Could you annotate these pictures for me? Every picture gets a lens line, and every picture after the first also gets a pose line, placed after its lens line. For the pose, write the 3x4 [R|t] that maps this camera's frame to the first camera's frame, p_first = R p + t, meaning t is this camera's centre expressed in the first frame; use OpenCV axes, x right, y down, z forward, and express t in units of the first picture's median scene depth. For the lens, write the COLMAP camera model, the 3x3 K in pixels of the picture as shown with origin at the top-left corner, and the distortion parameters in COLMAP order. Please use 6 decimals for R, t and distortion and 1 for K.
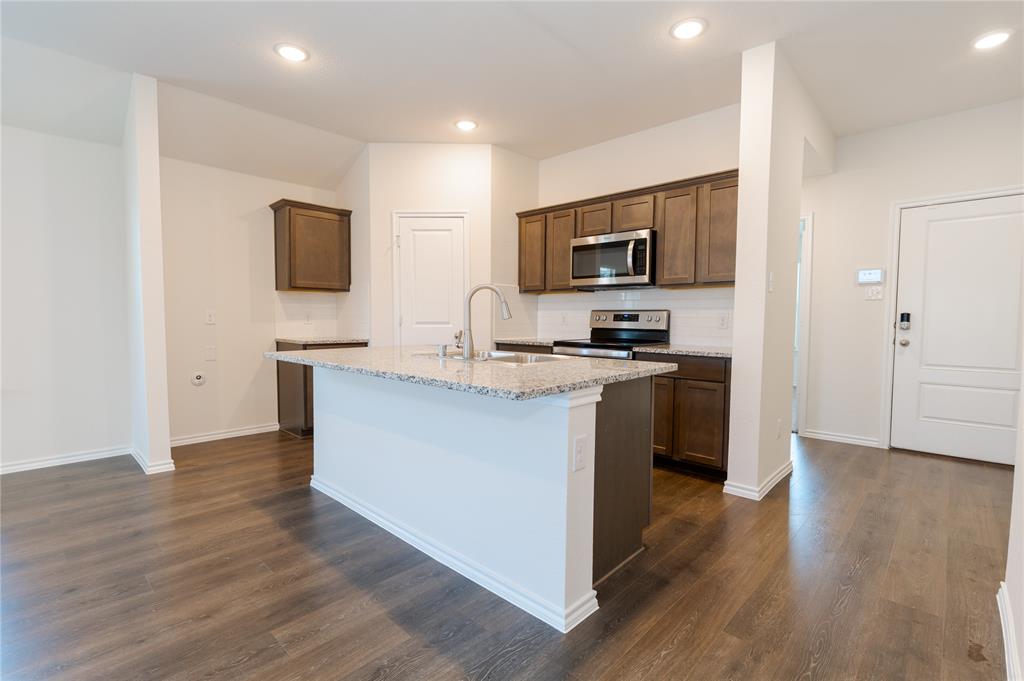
lens RADIAL K [[485.2, 0, 519.1], [0, 485.2, 330.1], [0, 0, 1]] dist [-0.000645, -0.000845]
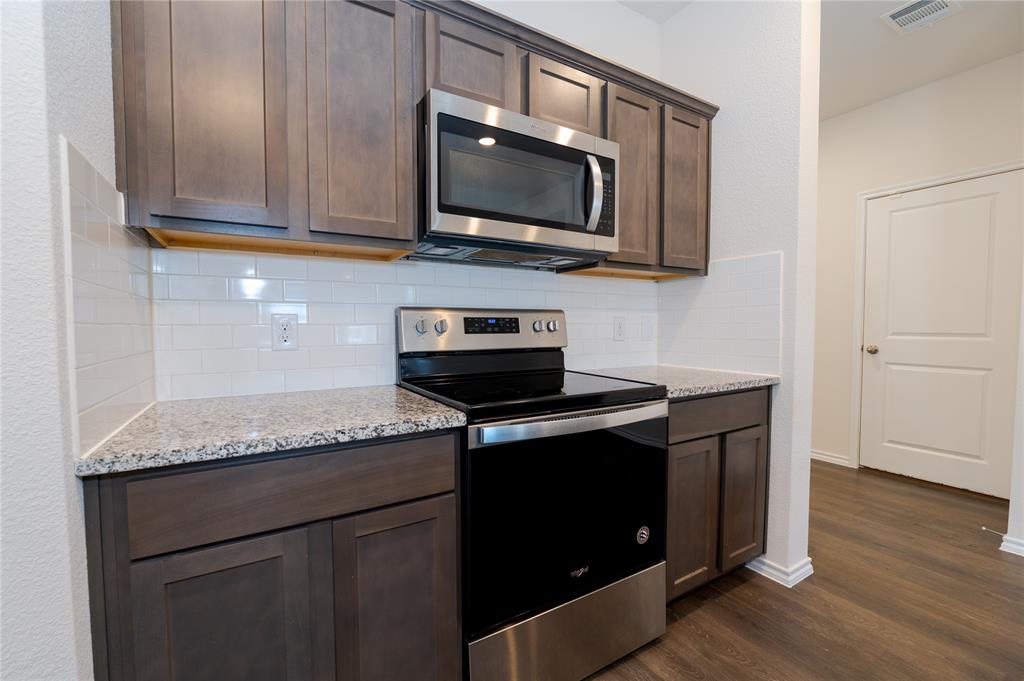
lens RADIAL K [[420.6, 0, 496.1], [0, 420.6, 345.8], [0, 0, 1]] dist [-0.015274, 0.002609]
pose [[0.295581, -0.056834, 0.953626, -0.163517], [0.029129, 0.998301, 0.050468, -0.026819], [-0.954874, 0.012860, 0.296734, 0.897951]]
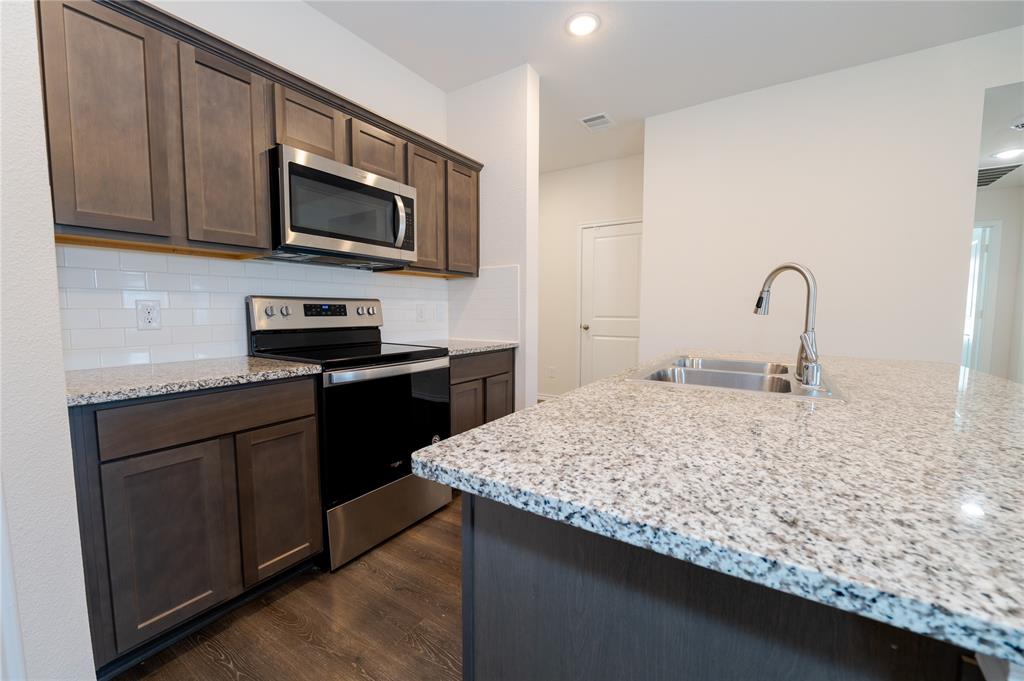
lens RADIAL K [[420.6, 0, 514.2], [0, 420.6, 342.5], [0, 0, 1]] dist [-0.015274, 0.002609]
pose [[-0.178671, -0.084529, 0.980271, -0.355437], [0.020184, 0.995778, 0.089545, -0.027954], [-0.983702, 0.035785, -0.176210, 0.878723]]
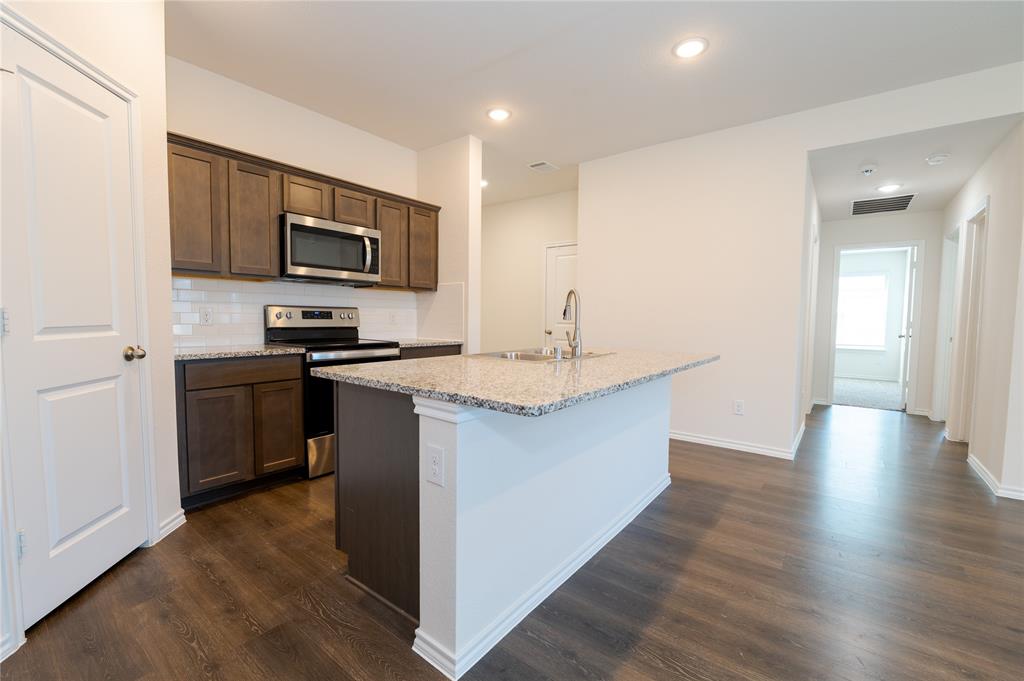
lens RADIAL K [[420.6, 0, 503.0], [0, 420.6, 341.4], [0, 0, 1]] dist [-0.015274, 0.002609]
pose [[-0.101654, -0.065390, 0.992668, -0.610458], [0.012032, 0.997684, 0.066953, -0.024981], [-0.994747, 0.018750, -0.100632, 0.750175]]
